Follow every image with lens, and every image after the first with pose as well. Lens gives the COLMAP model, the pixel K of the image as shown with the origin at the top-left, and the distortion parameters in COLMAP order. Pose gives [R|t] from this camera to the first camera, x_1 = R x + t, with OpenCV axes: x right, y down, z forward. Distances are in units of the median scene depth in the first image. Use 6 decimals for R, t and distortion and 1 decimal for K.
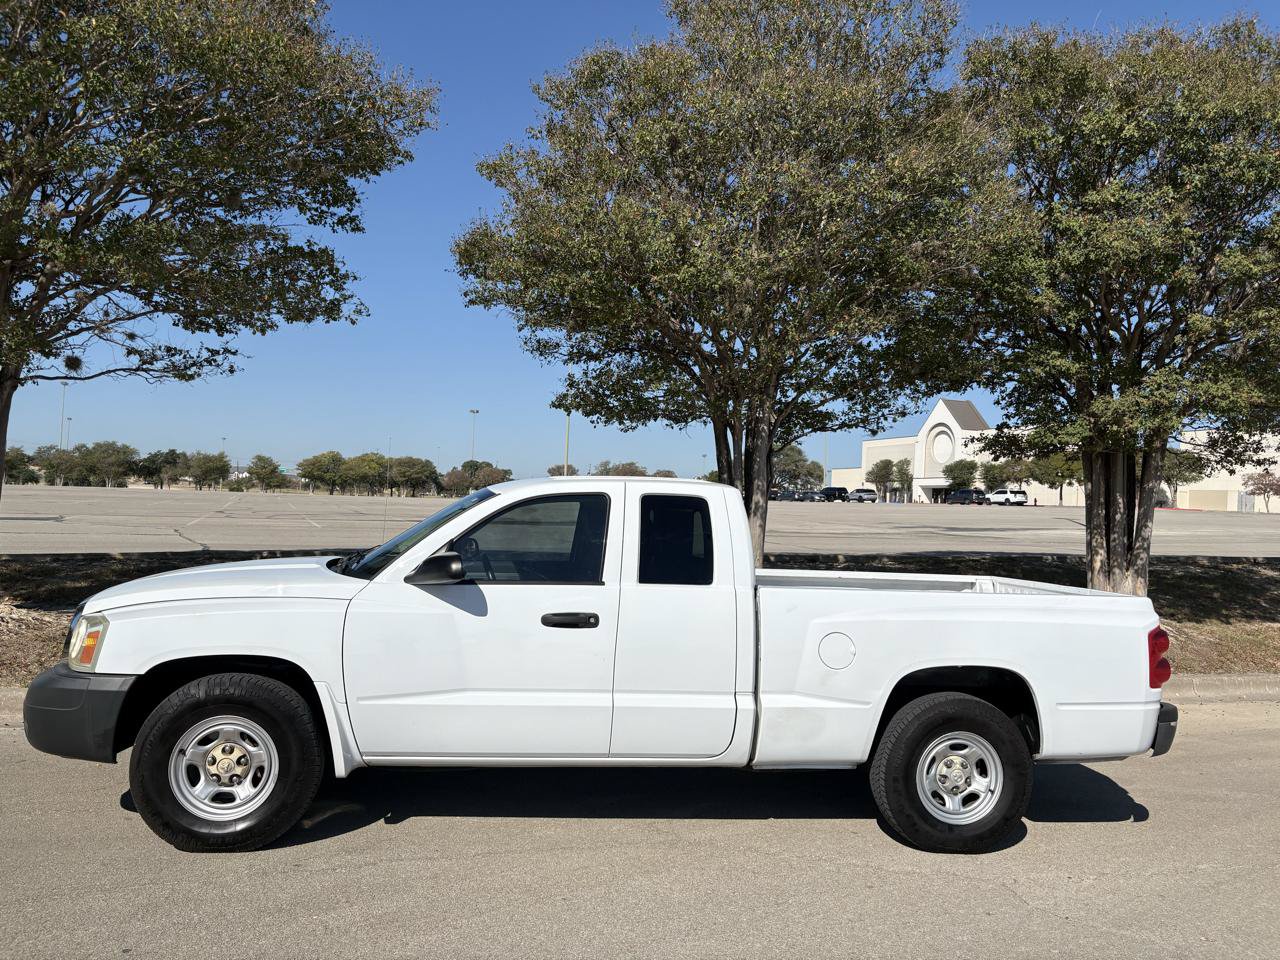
lens RADIAL K [[962.6, 0, 637.0], [0, 962.6, 478.3], [0, 0, 1]] dist [0.050519, -0.059160]
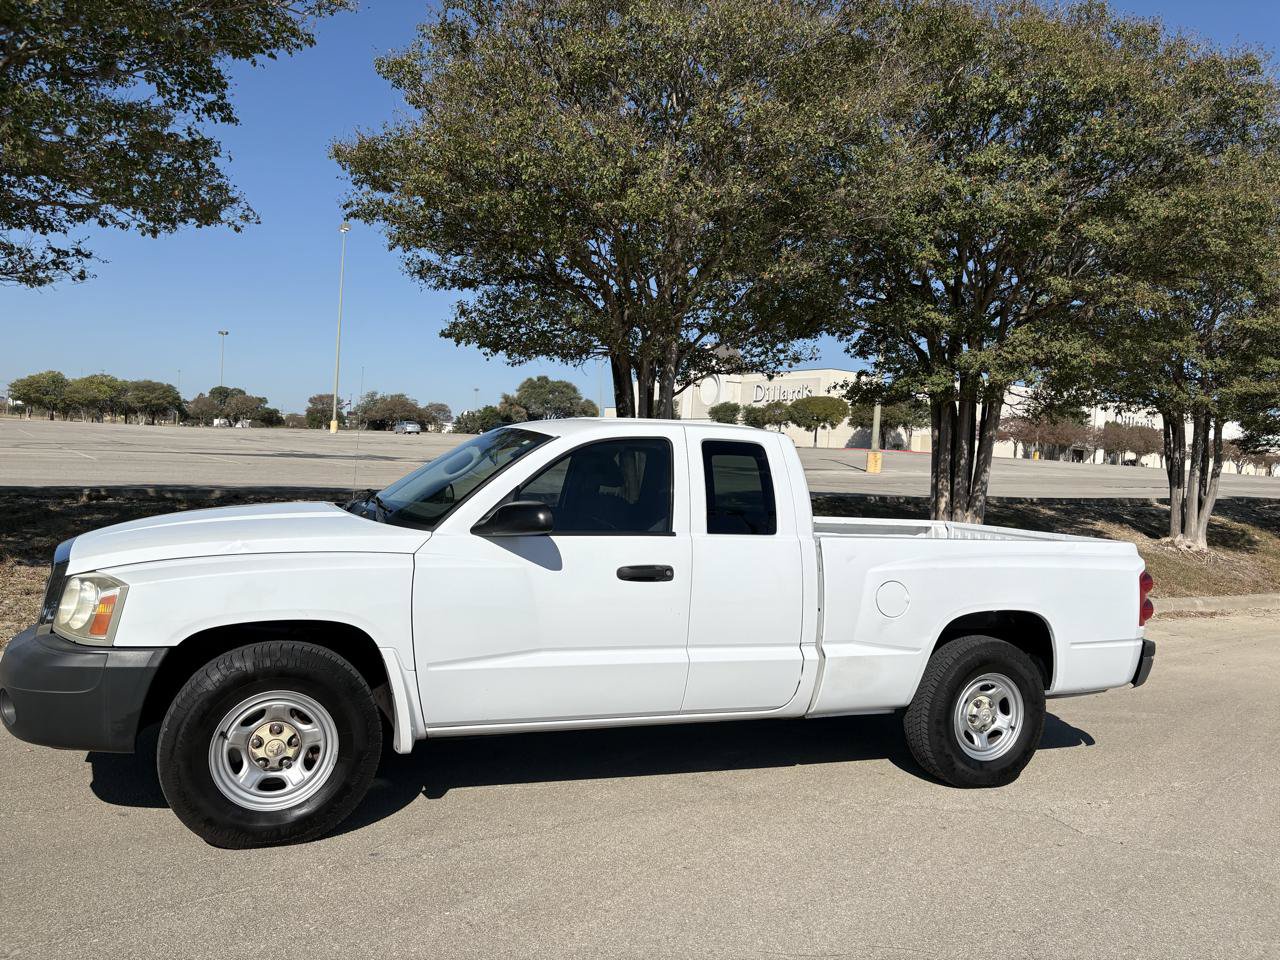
lens RADIAL K [[962.6, 0, 639.1], [0, 962.6, 481.0], [0, 0, 1]] dist [0.050519, -0.059160]
pose [[0.970512, 0.008737, 0.240893, -0.153234], [-0.025411, 0.997483, 0.066198, -0.001983], [-0.239709, -0.070367, 0.968291, 0.052413]]
